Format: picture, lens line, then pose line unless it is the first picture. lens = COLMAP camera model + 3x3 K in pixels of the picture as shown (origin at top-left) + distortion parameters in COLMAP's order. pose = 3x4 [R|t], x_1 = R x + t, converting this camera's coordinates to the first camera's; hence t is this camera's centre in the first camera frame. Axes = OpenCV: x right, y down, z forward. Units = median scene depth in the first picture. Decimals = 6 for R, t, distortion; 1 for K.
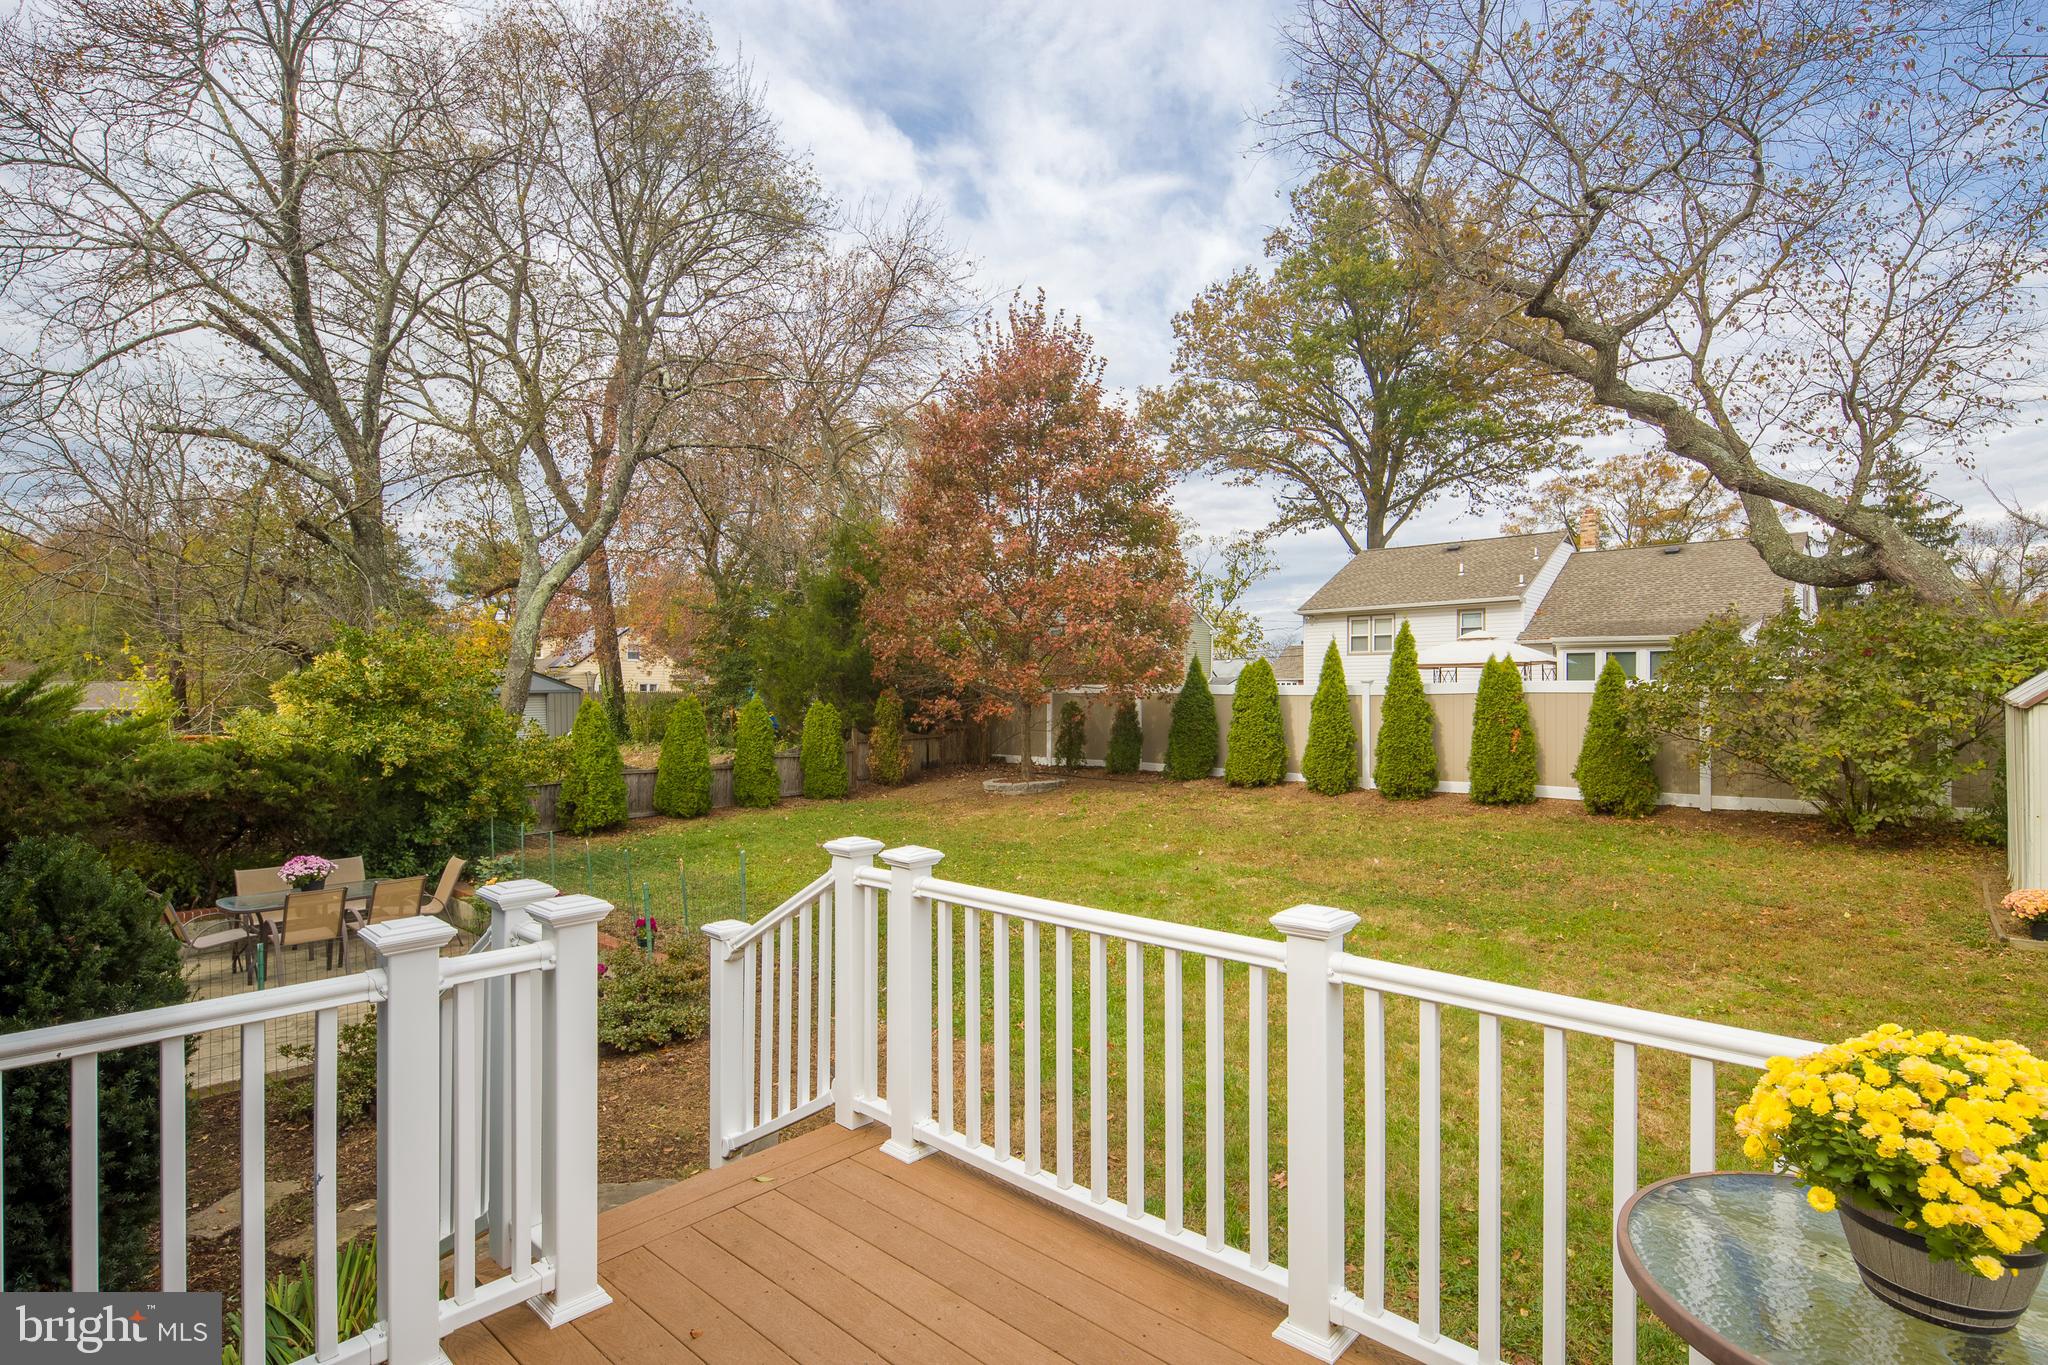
lens RADIAL K [[995.7, 0, 1026.9], [0, 995.7, 614.9], [0, 0, 1]] dist [0.002206, -0.001116]
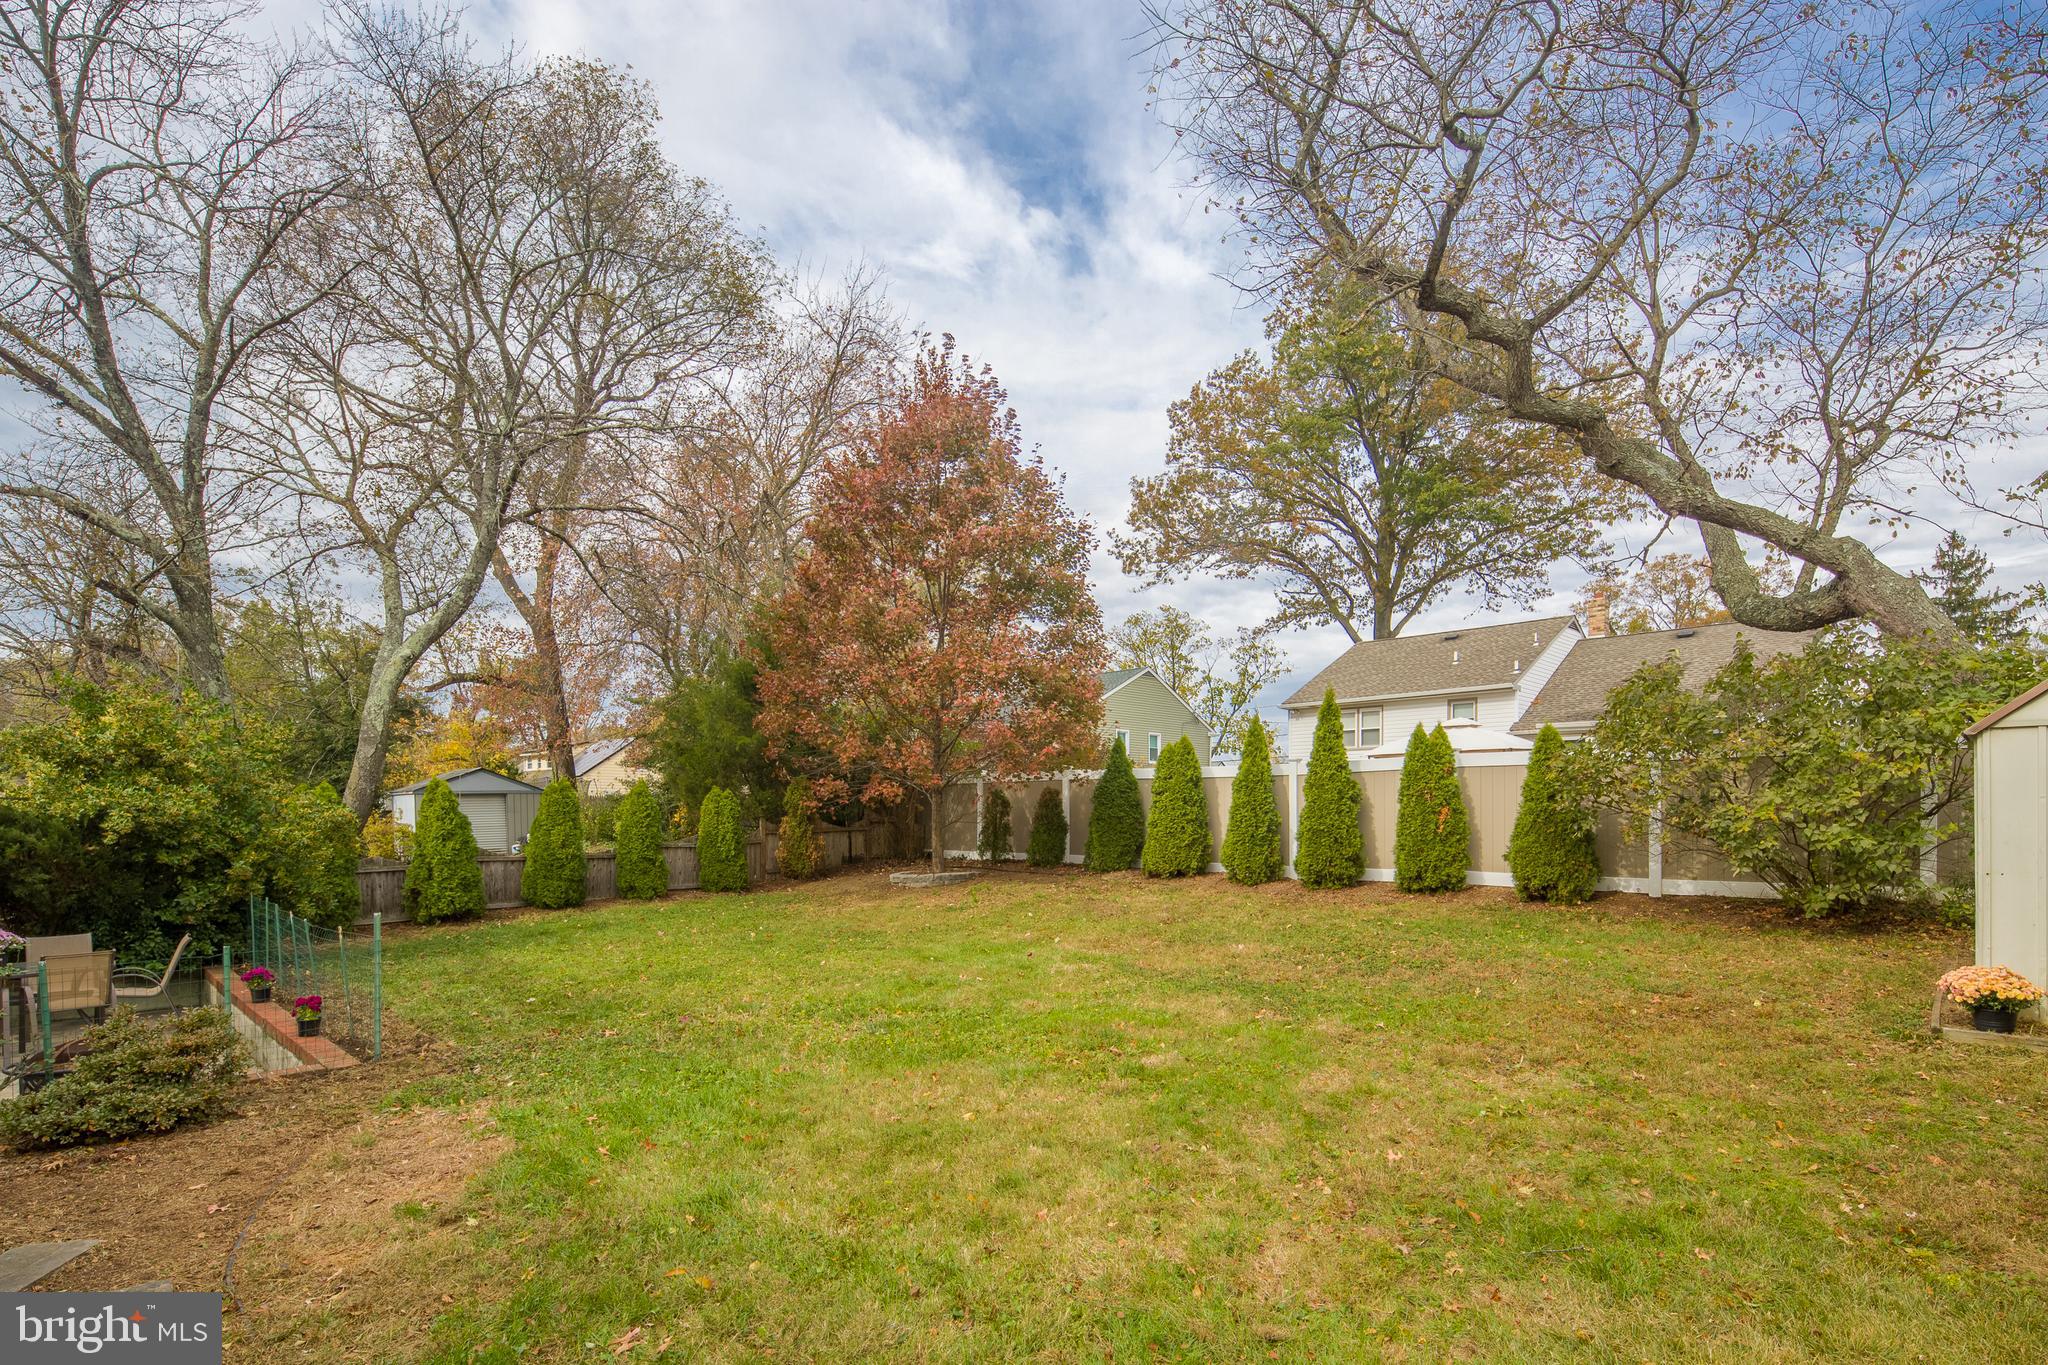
lens RADIAL K [[1002.1, 0, 1024.0], [0, 1002.1, 743.8], [0, 0, 1]] dist [0.002081, -0.000173]
pose [[0.999114, -0.003416, -0.041940, 0.121664], [0.003942, 0.999915, 0.012454, 0.036054], [0.041894, -0.012609, 0.999043, 0.076265]]
